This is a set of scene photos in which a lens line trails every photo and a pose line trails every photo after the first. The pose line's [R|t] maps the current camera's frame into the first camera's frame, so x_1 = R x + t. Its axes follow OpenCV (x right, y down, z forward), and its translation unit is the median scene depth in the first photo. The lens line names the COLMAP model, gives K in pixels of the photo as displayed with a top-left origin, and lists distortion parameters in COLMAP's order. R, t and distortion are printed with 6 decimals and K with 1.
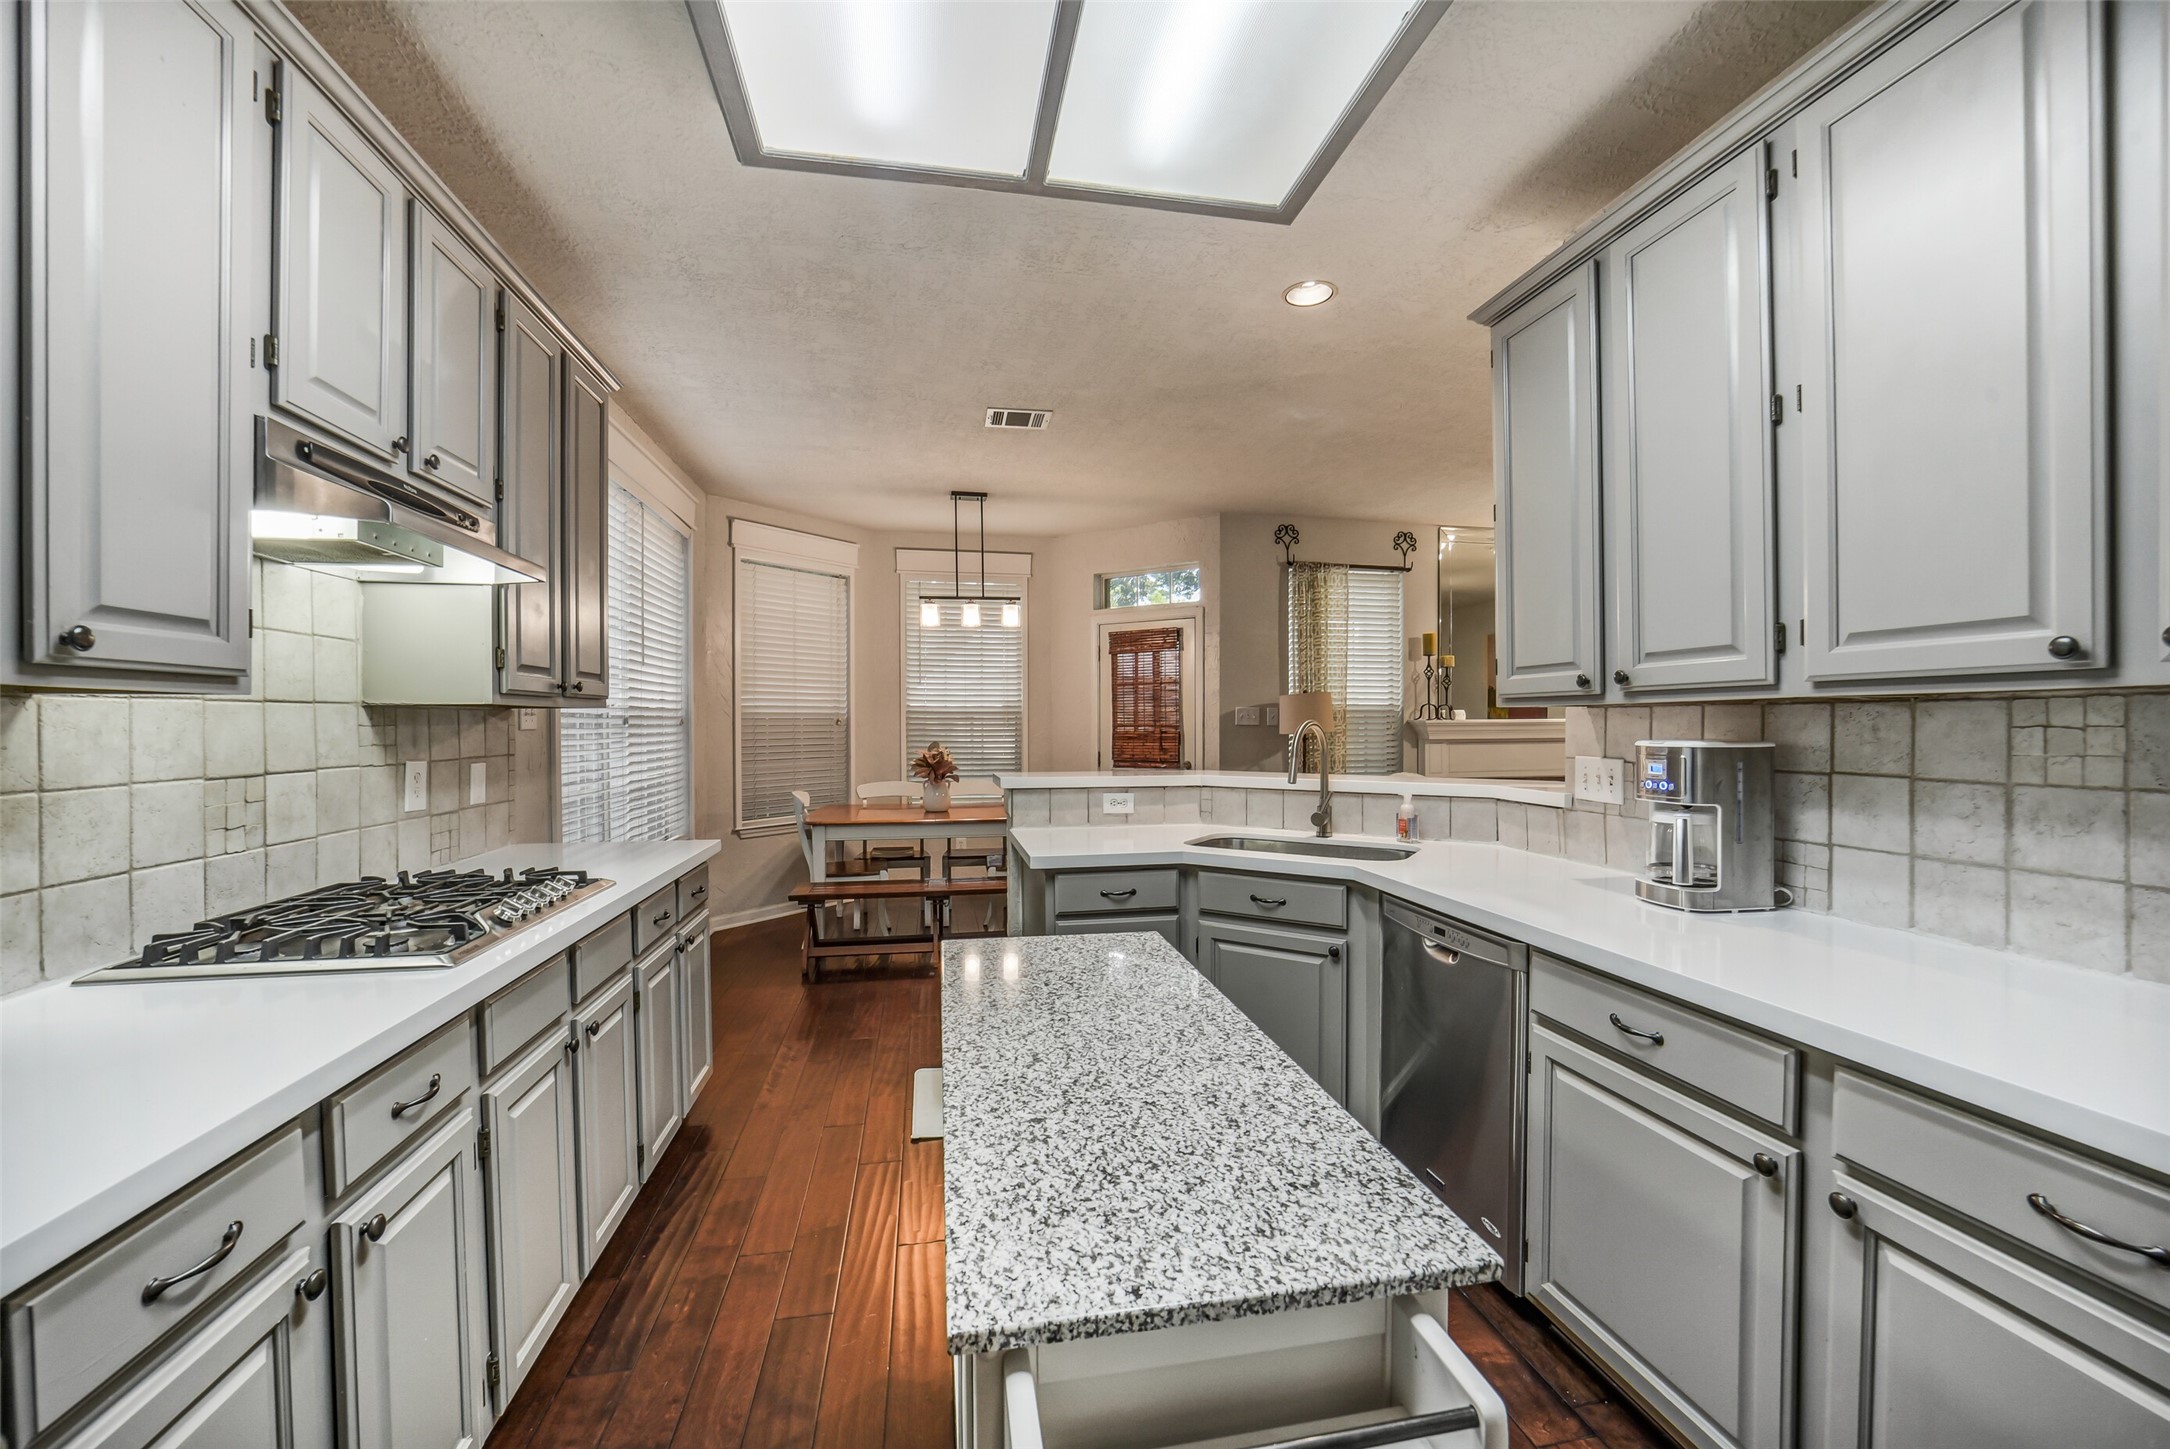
lens RADIAL K [[856.9, 0, 1099.5], [0, 856.9, 722.6], [0, 0, 1]] dist [-0.029984, 0.000303]
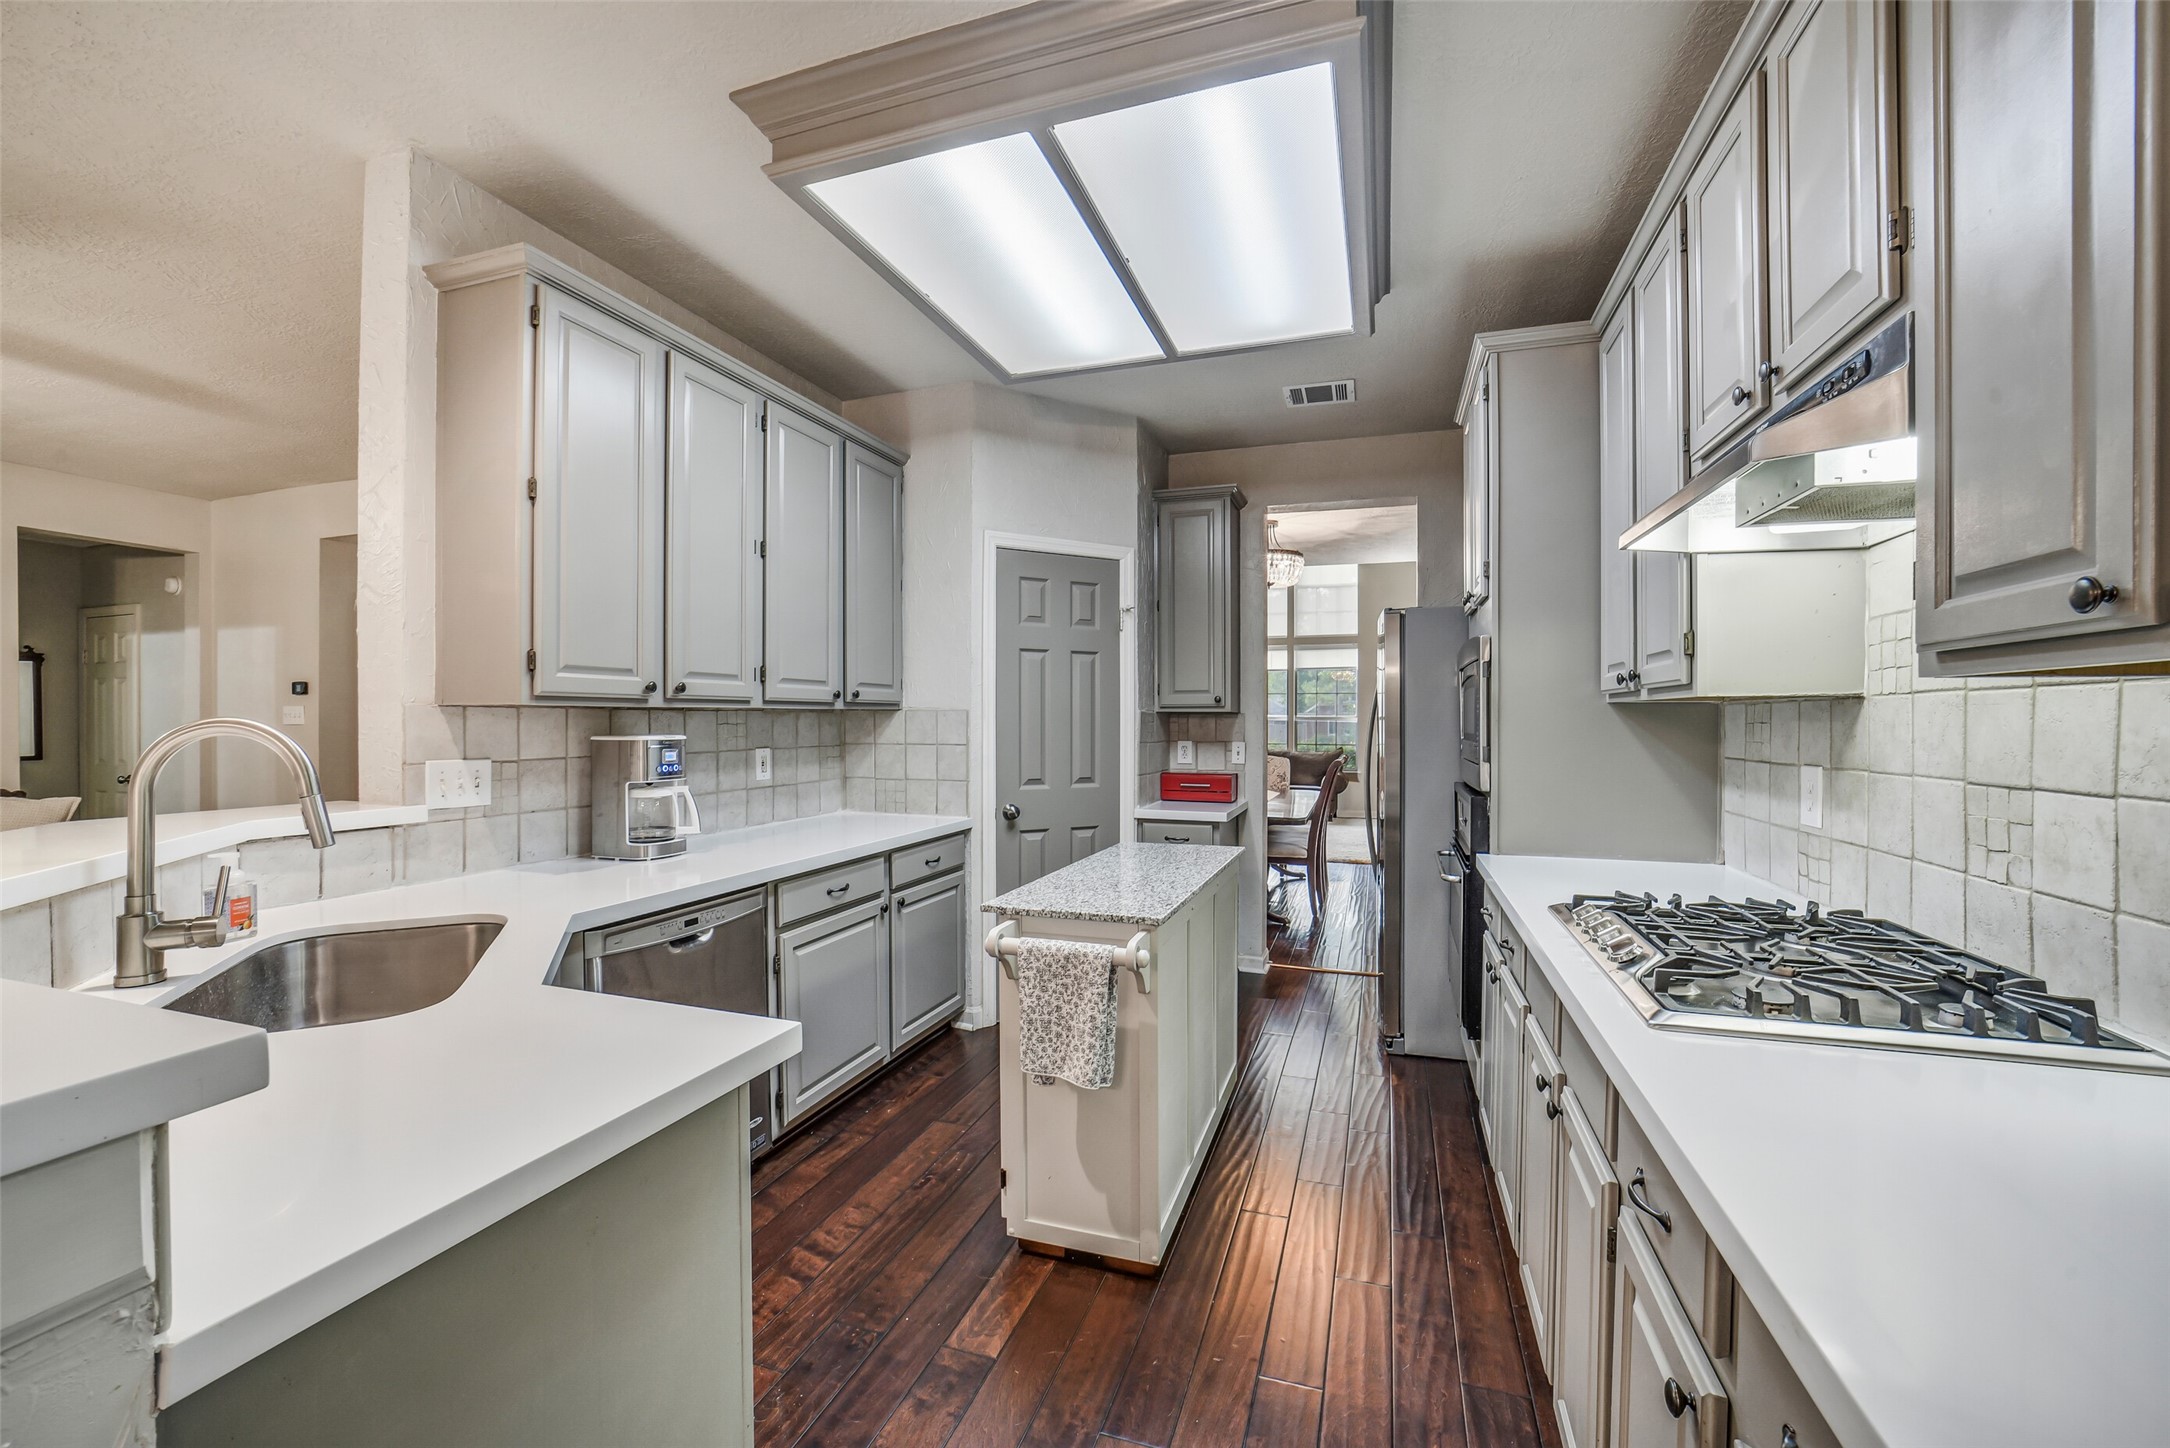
lens RADIAL K [[856.9, 0, 1099.5], [0, 856.9, 722.1], [0, 0, 1]] dist [-0.029984, 0.000303]
pose [[-0.874476, 0.002723, 0.485062, -0.254954], [0.003046, 0.999995, -0.000121, 0.001089], [-0.485060, 0.001372, -0.874480, 0.787535]]
